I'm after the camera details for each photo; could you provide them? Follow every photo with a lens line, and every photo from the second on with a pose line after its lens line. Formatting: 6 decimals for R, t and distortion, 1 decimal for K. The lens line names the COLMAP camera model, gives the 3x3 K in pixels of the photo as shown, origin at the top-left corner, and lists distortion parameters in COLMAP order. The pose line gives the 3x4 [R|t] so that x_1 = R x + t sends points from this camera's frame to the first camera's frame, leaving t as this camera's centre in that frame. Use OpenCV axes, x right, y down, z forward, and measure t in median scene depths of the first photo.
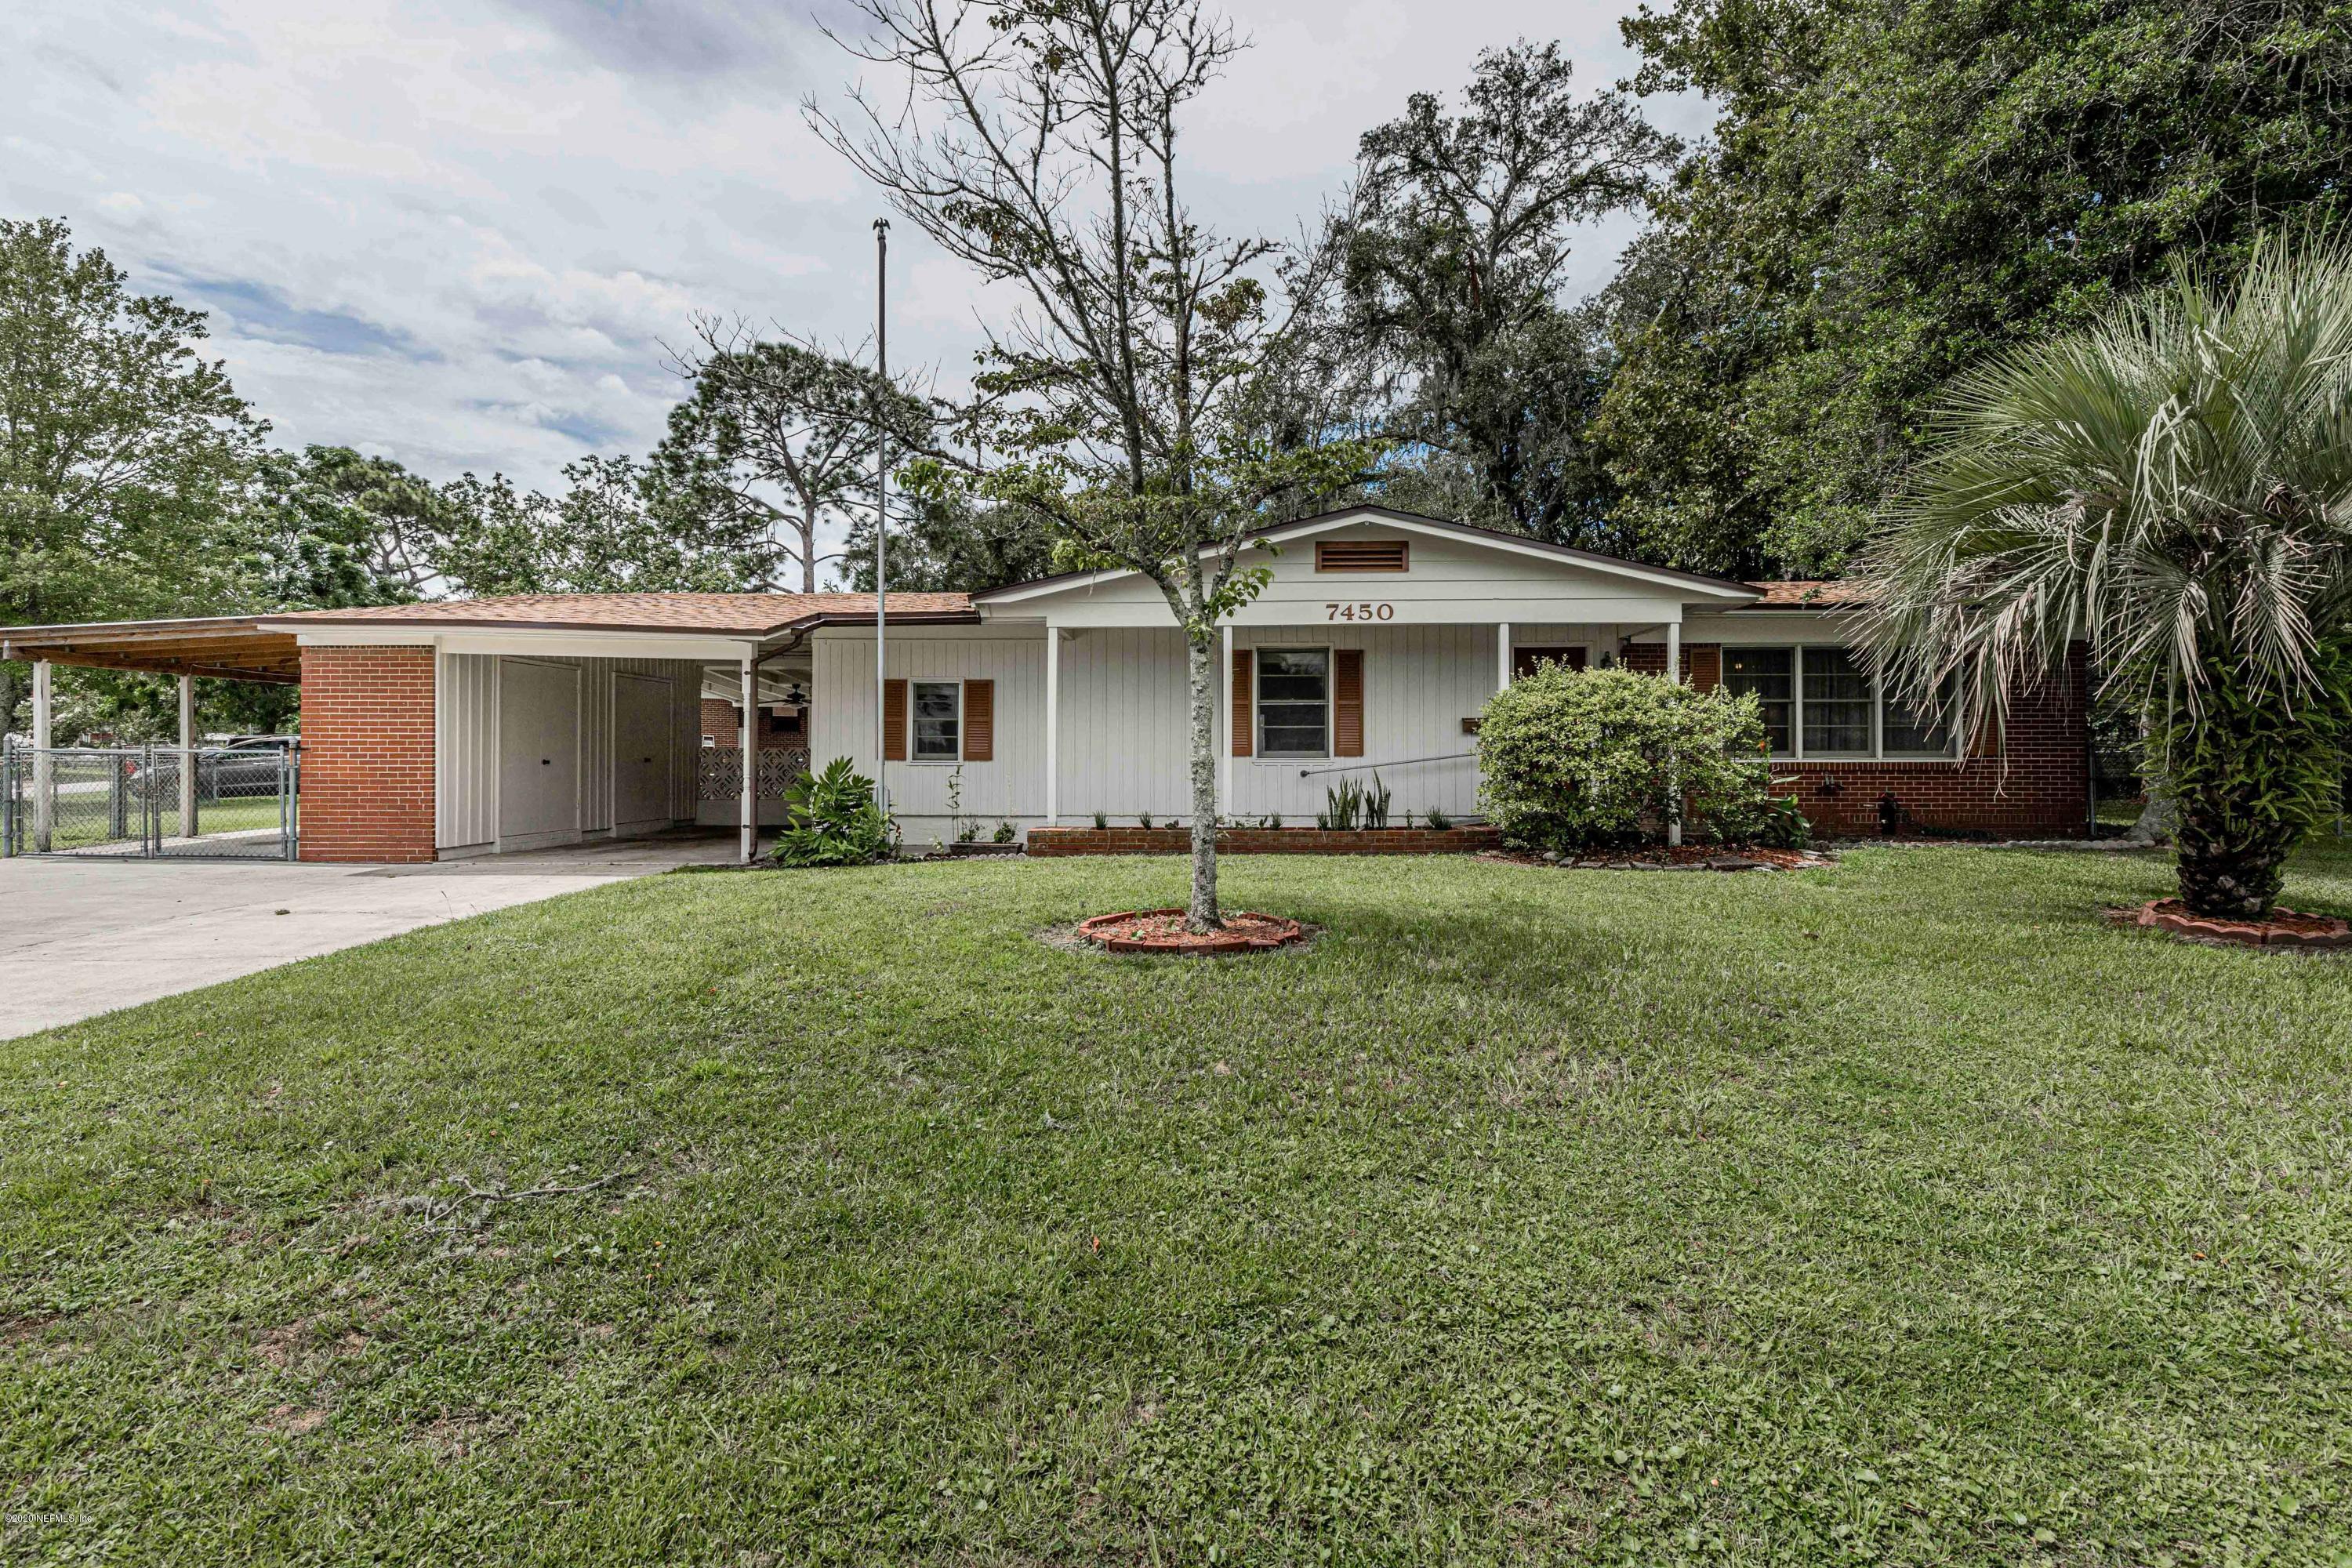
lens RADIAL K [[1082.7, 0, 1138.0], [0, 1082.7, 738.7], [0, 0, 1]] dist [0.011836, -0.000166]
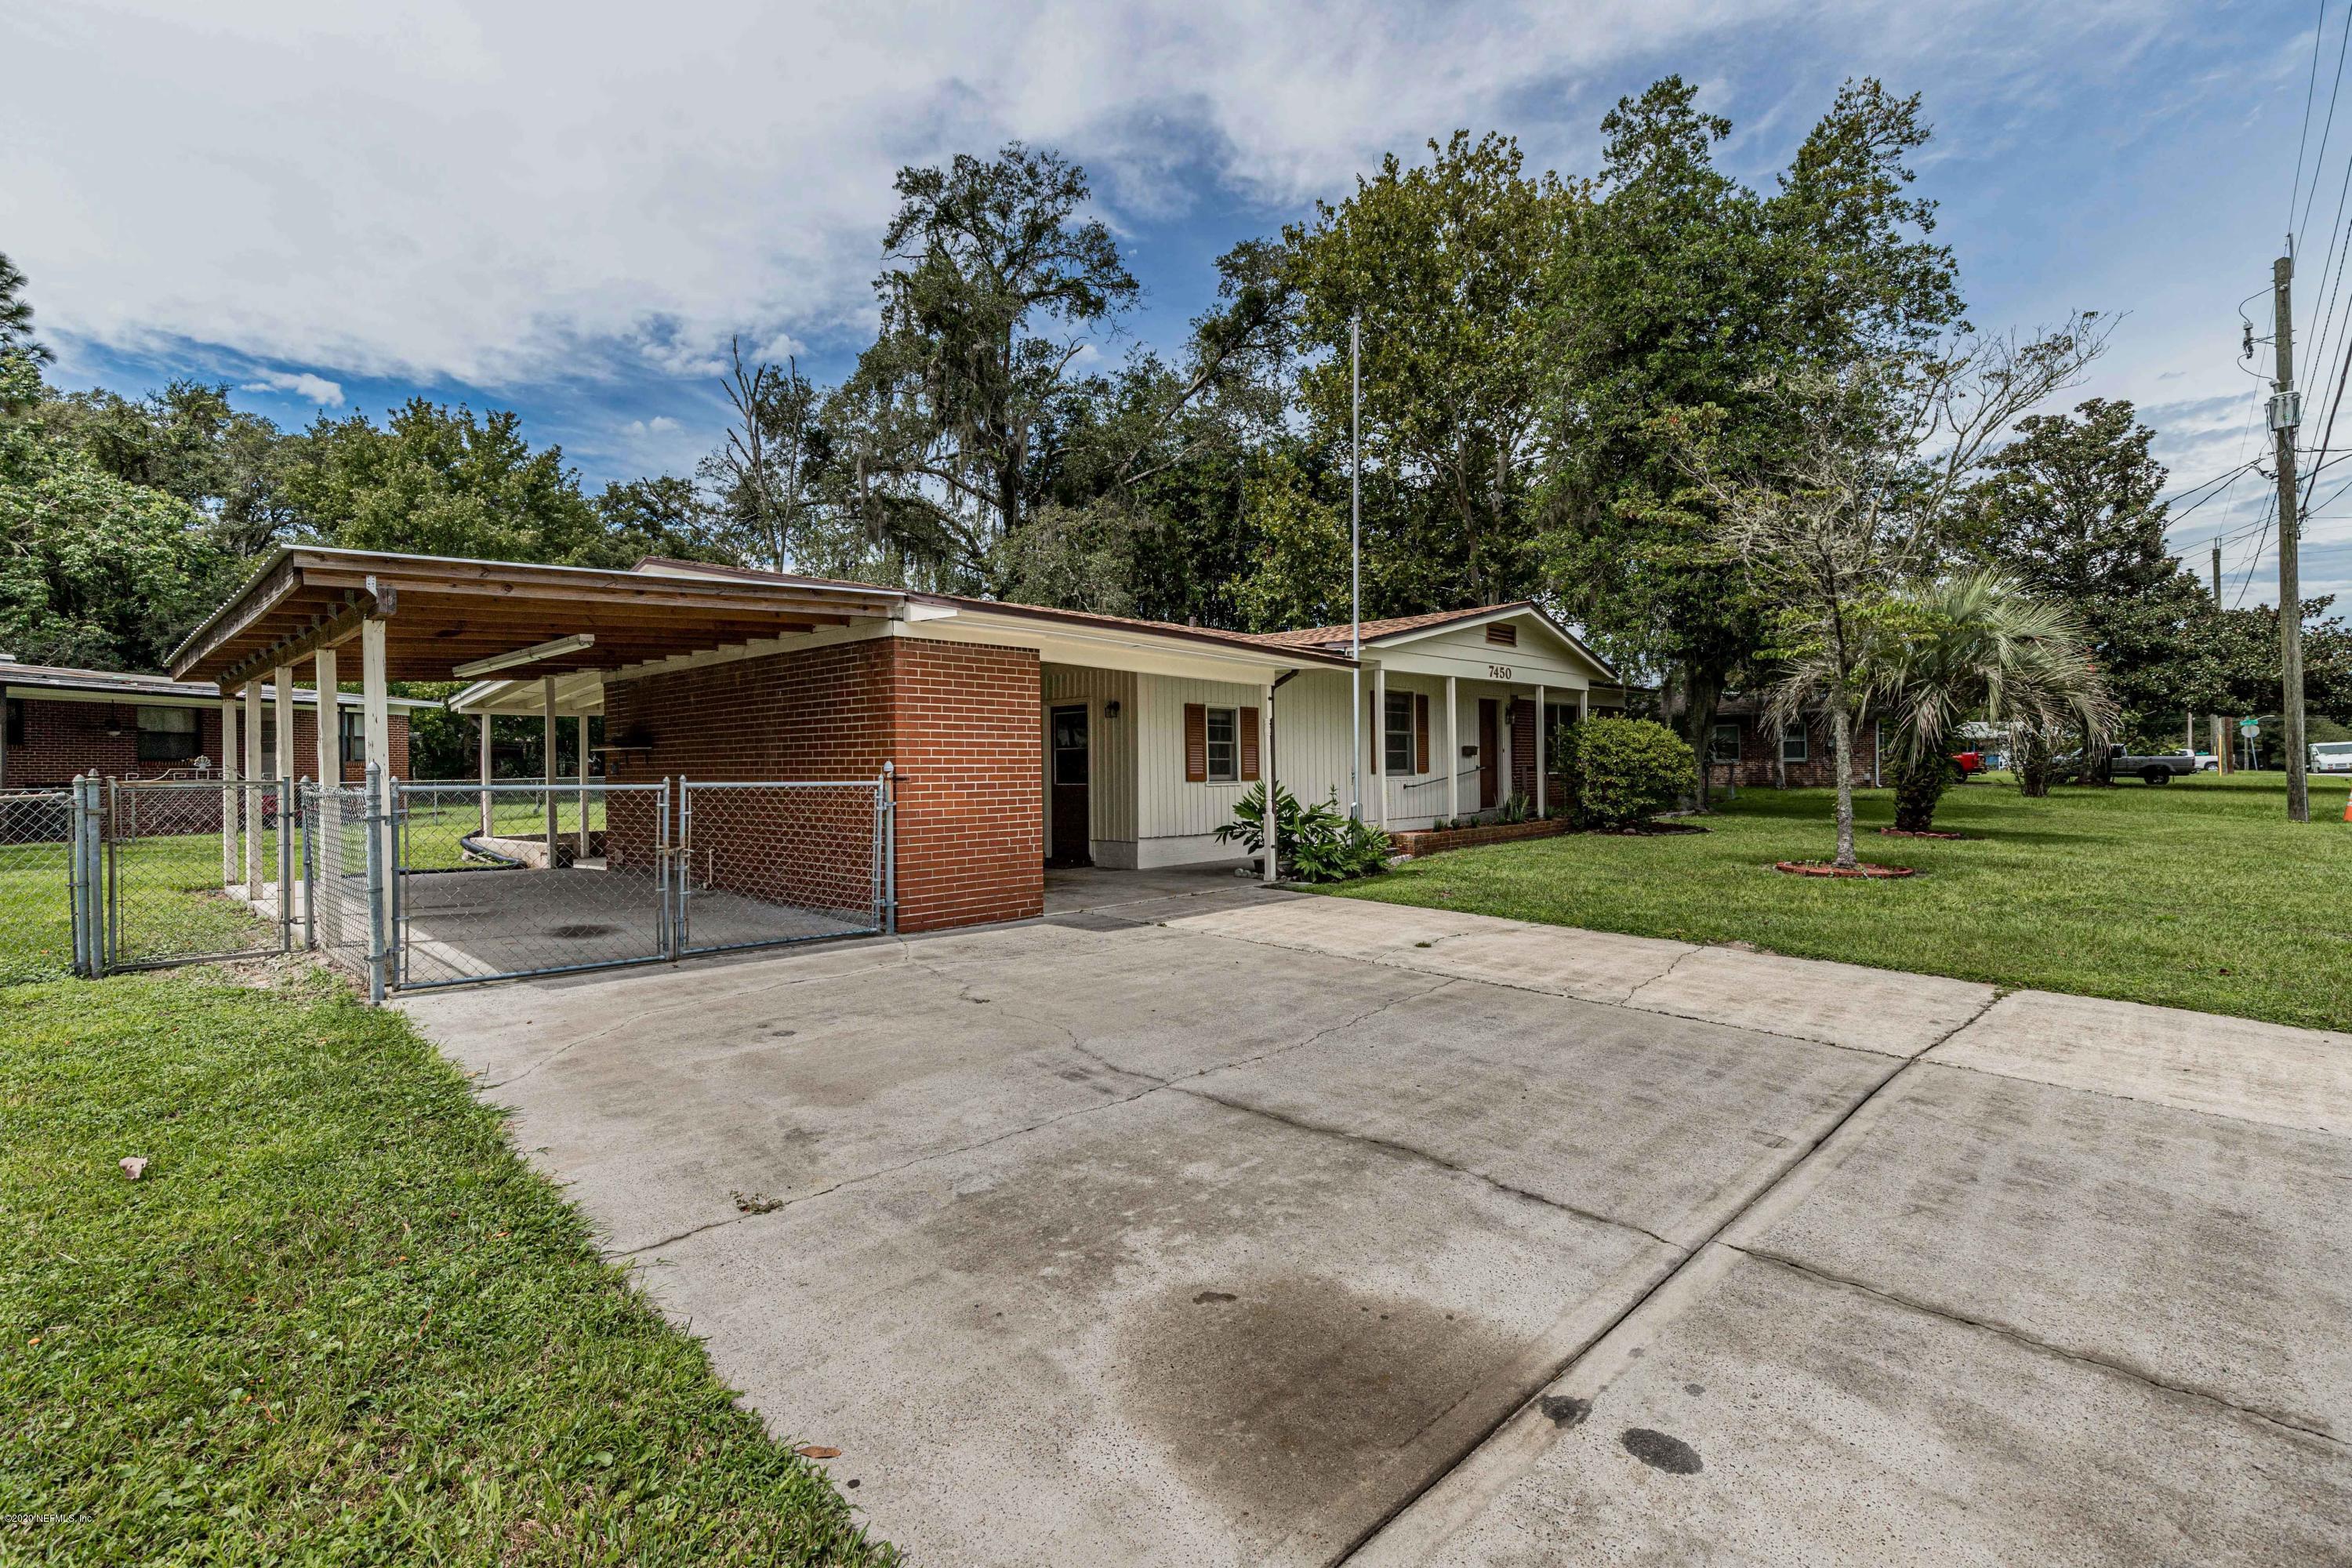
lens RADIAL K [[1082.7, 0, 1184.4], [0, 1082.7, 772.2], [0, 0, 1]] dist [0.011836, -0.000166]
pose [[0.652570, -0.011376, 0.757643, -1.030070], [0.001753, 0.999907, 0.013504, -0.003837], [-0.757727, -0.007484, 0.652529, 0.332987]]
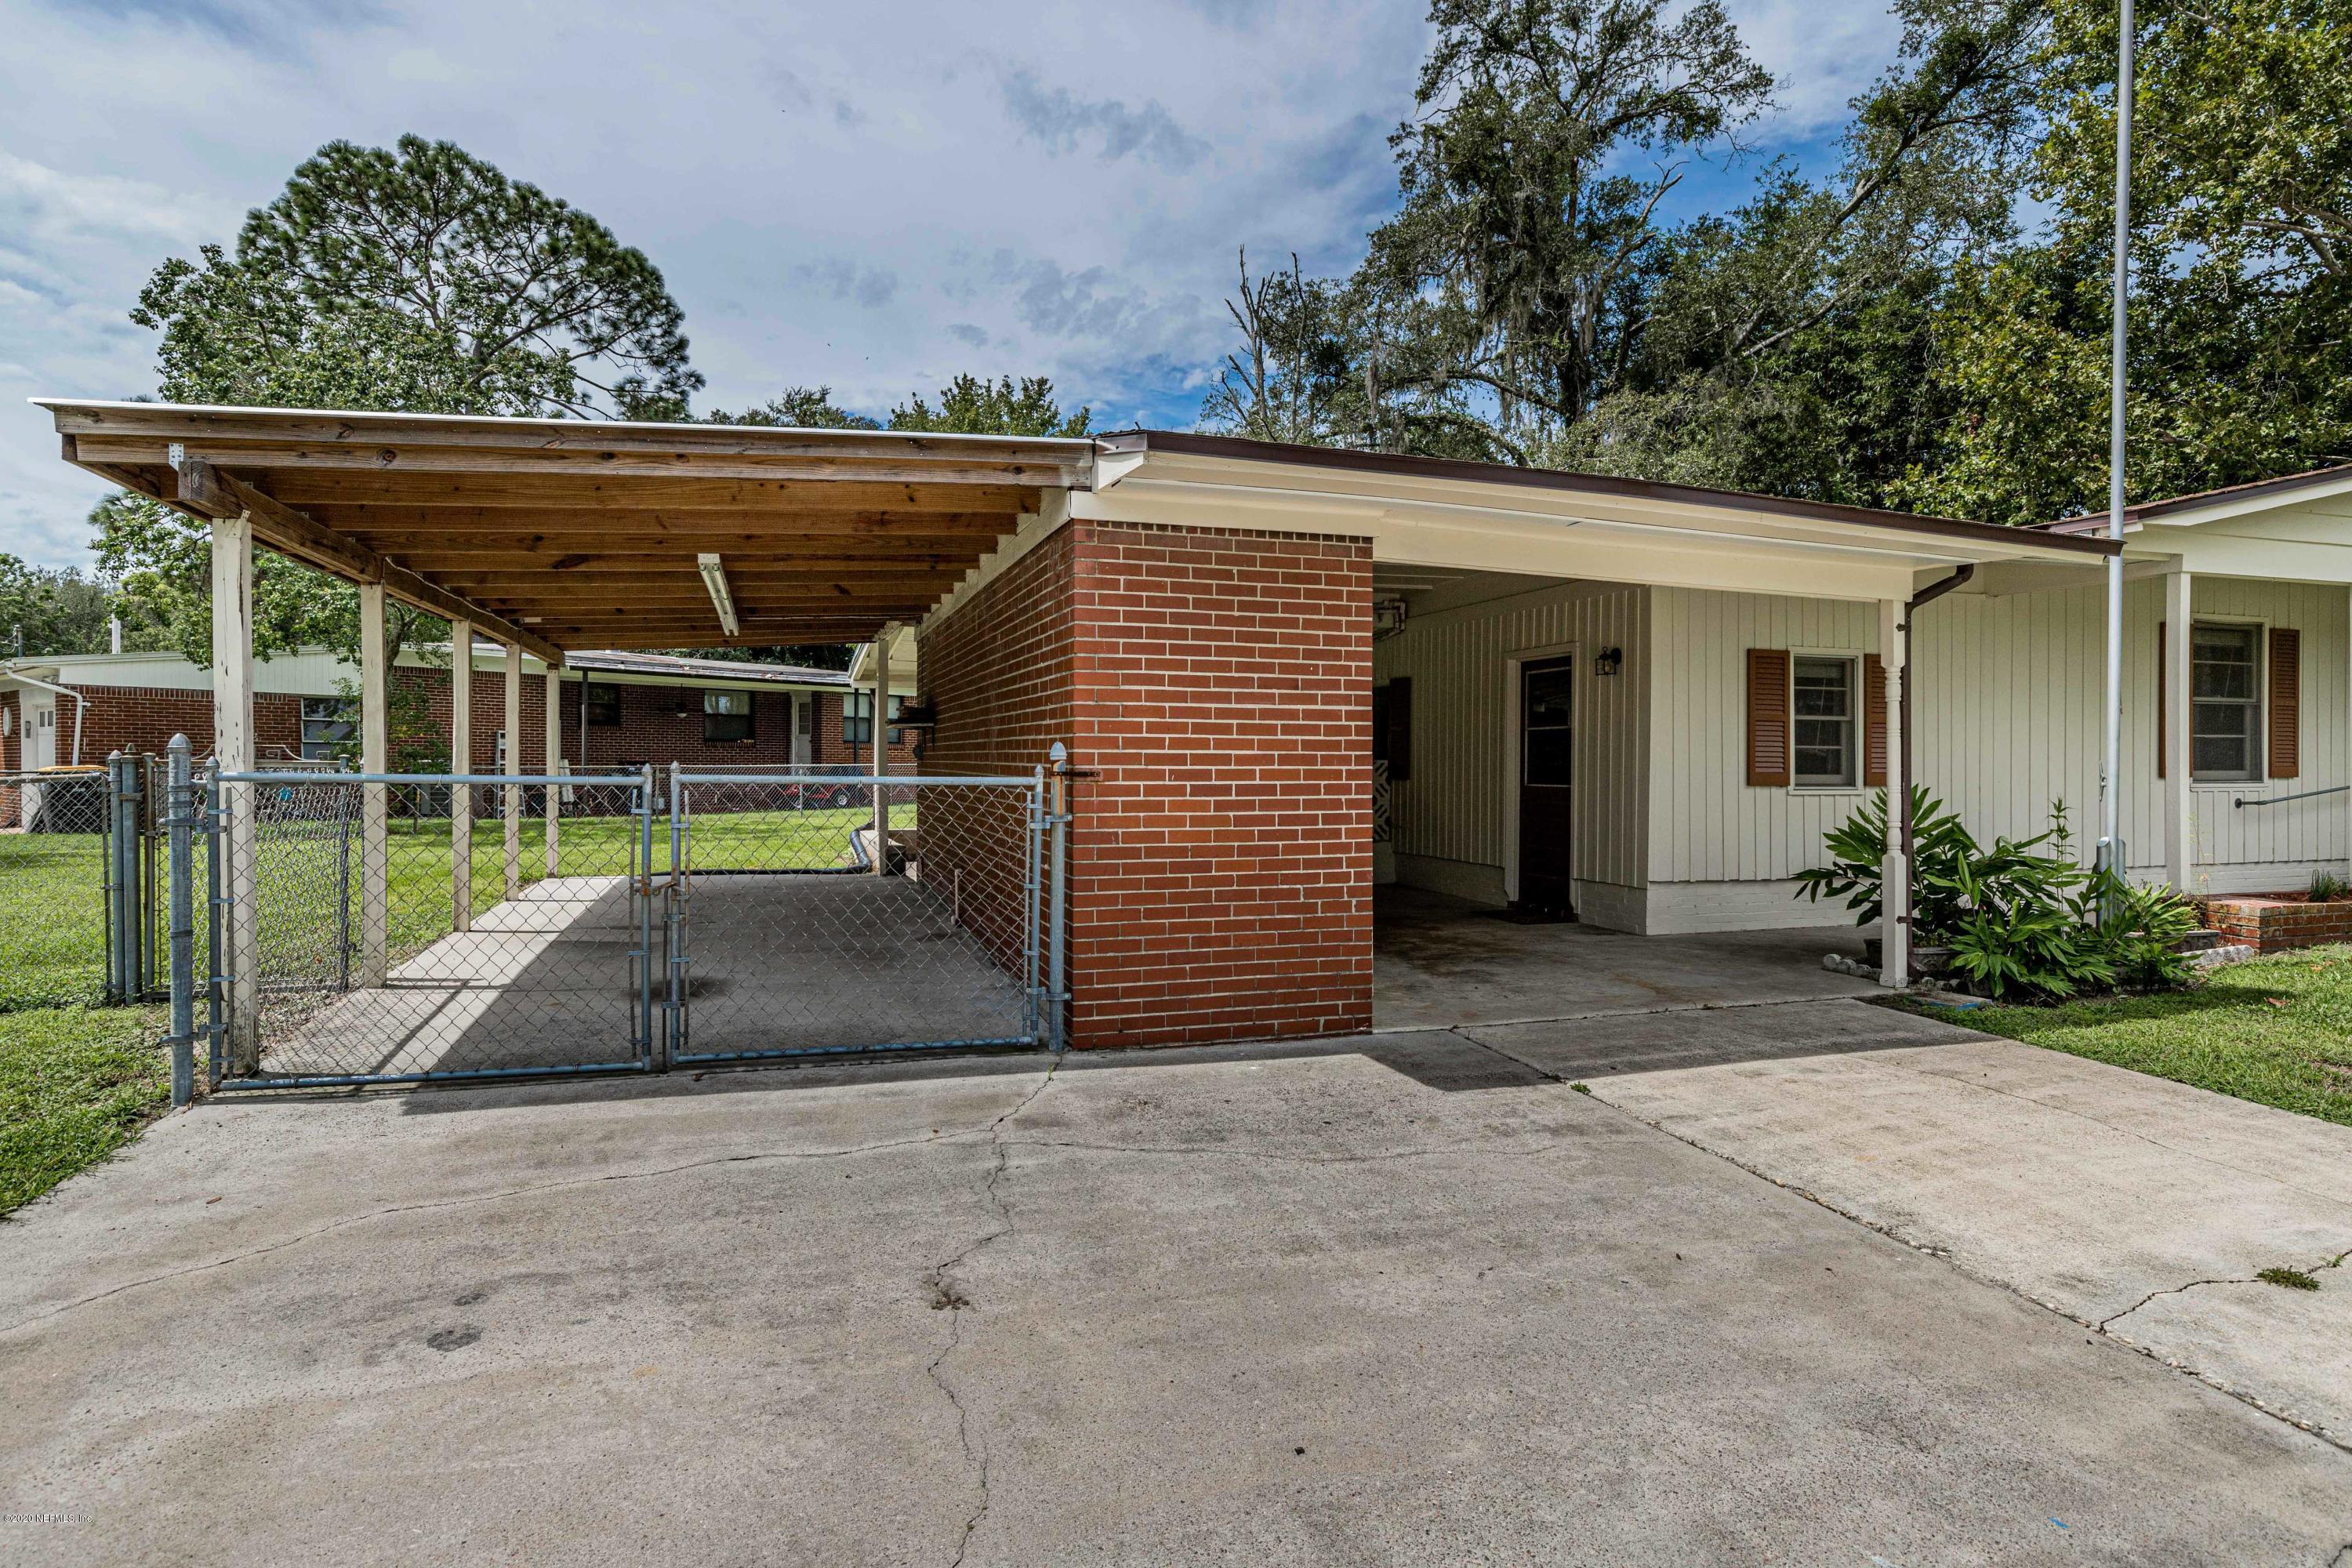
lens RADIAL K [[1268.1, 0, 1178.9], [0, 1268.1, 768.8], [0, 0, 1]] dist [-0.000210, 0.000933]
pose [[0.935006, -0.000781, 0.354631, -0.779188], [-0.006488, 0.999793, 0.019308, -0.001626], [-0.354572, -0.020354, 0.934807, 0.471335]]
